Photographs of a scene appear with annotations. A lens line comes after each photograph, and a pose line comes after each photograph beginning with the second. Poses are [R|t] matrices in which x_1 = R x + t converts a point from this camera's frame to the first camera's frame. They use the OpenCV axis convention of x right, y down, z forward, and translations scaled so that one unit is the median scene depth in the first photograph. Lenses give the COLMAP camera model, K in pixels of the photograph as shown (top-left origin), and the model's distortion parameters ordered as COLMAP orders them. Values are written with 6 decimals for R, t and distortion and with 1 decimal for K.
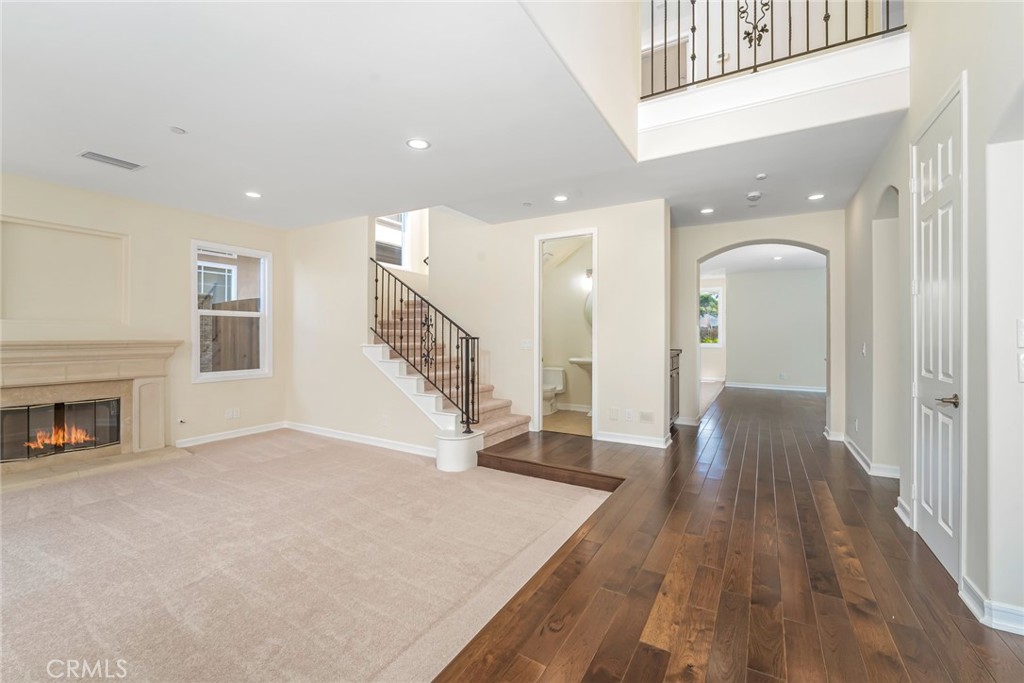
lens RADIAL K [[417.8, 0, 507.7], [0, 417.8, 338.4], [0, 0, 1]] dist [-0.020673, 0.004518]
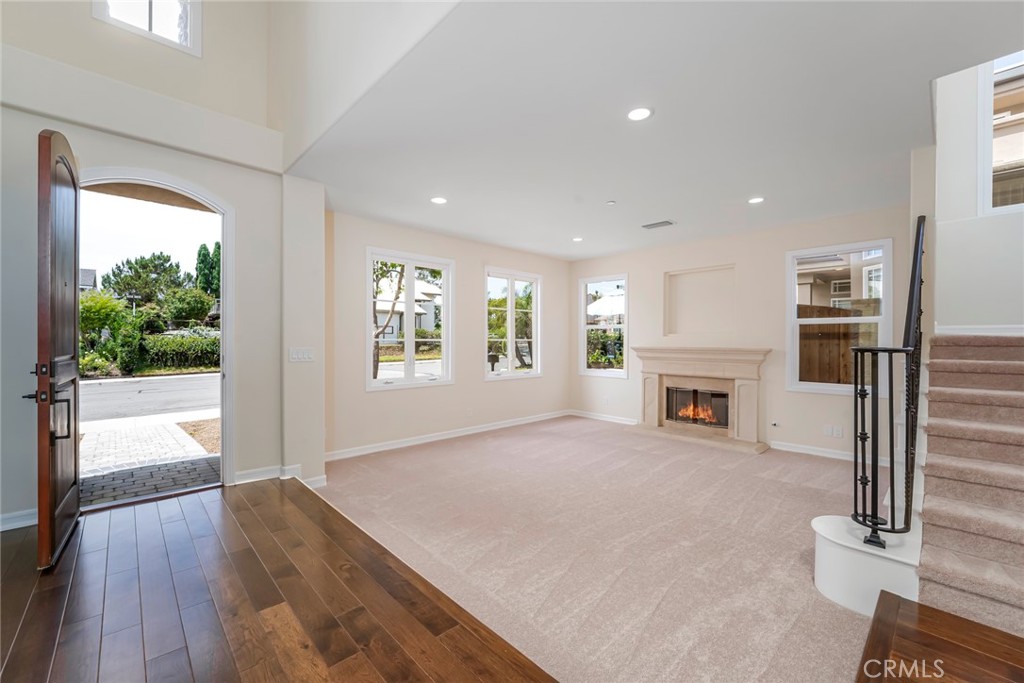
lens RADIAL K [[417.8, 0, 521.5], [0, 417.8, 344.0], [0, 0, 1]] dist [-0.020673, 0.004518]
pose [[-0.247369, 0.001703, -0.968920, 0.462694], [-0.014363, 0.999882, 0.005424, -0.004819], [0.968815, 0.015258, -0.247316, 0.693208]]
